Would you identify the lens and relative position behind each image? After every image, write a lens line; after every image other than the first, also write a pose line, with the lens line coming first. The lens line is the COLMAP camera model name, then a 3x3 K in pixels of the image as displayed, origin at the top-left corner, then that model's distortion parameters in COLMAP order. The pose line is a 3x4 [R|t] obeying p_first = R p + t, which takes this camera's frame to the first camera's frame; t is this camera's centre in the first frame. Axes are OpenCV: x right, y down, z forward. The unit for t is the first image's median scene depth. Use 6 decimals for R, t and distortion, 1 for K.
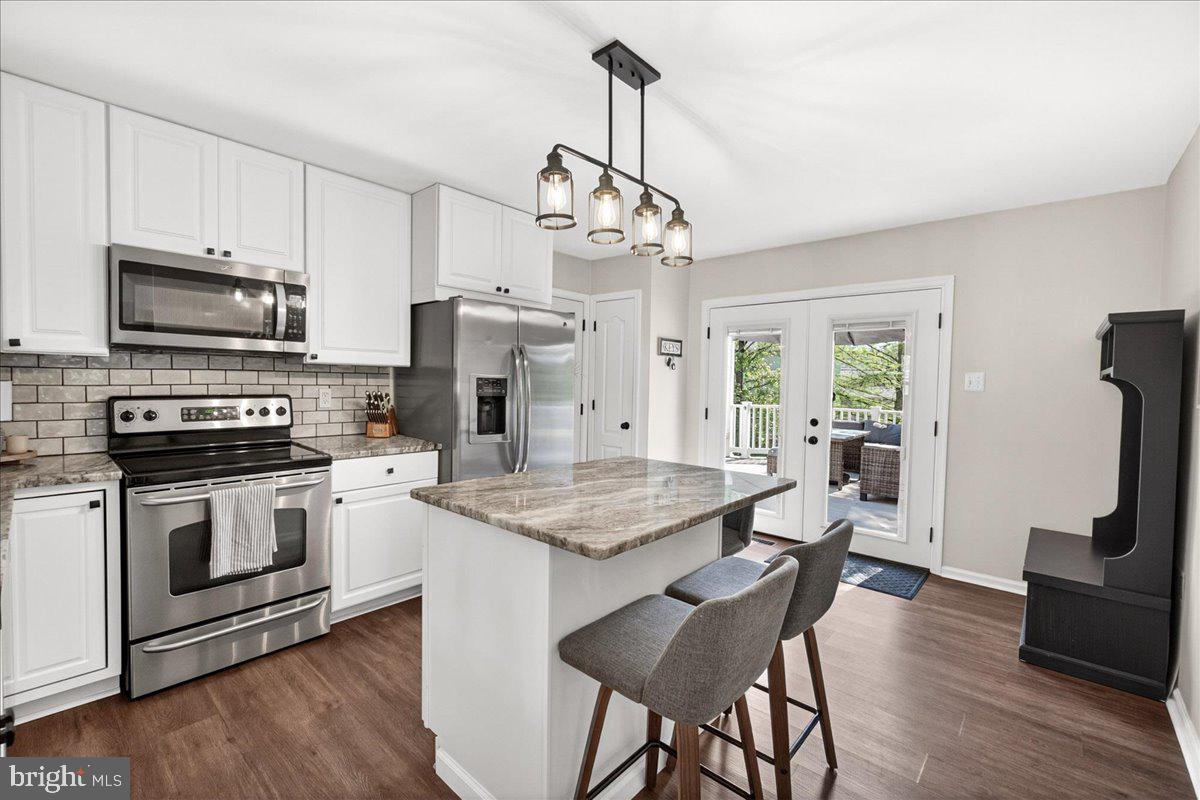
lens RADIAL K [[513.8, 0, 595.8], [0, 513.8, 400.3], [0, 0, 1]] dist [-0.004014, -0.000010]
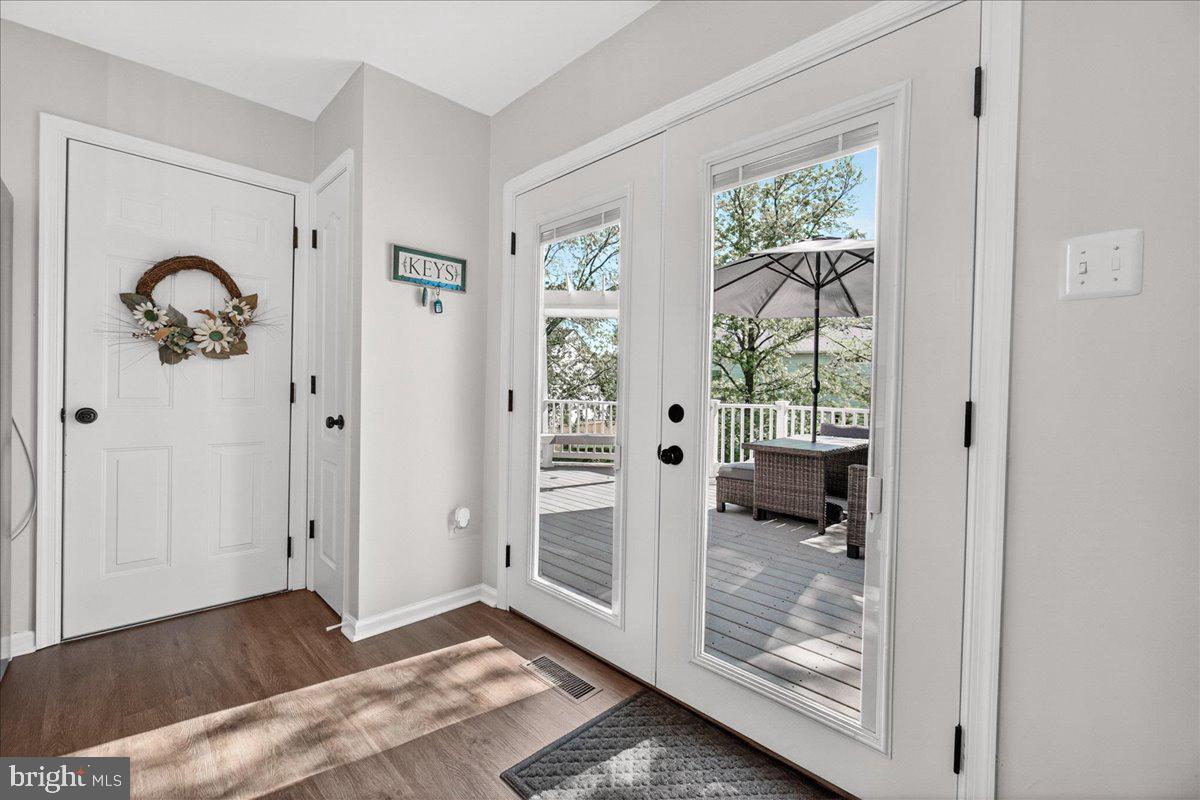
lens RADIAL K [[513.8, 0, 596.8], [0, 513.8, 397.1], [0, 0, 1]] dist [-0.004014, -0.000010]
pose [[0.998126, 0.001901, -0.061163, 0.471451], [-0.003361, 0.999712, -0.023769, 0.048560], [0.061100, 0.023930, 0.997845, 0.695744]]
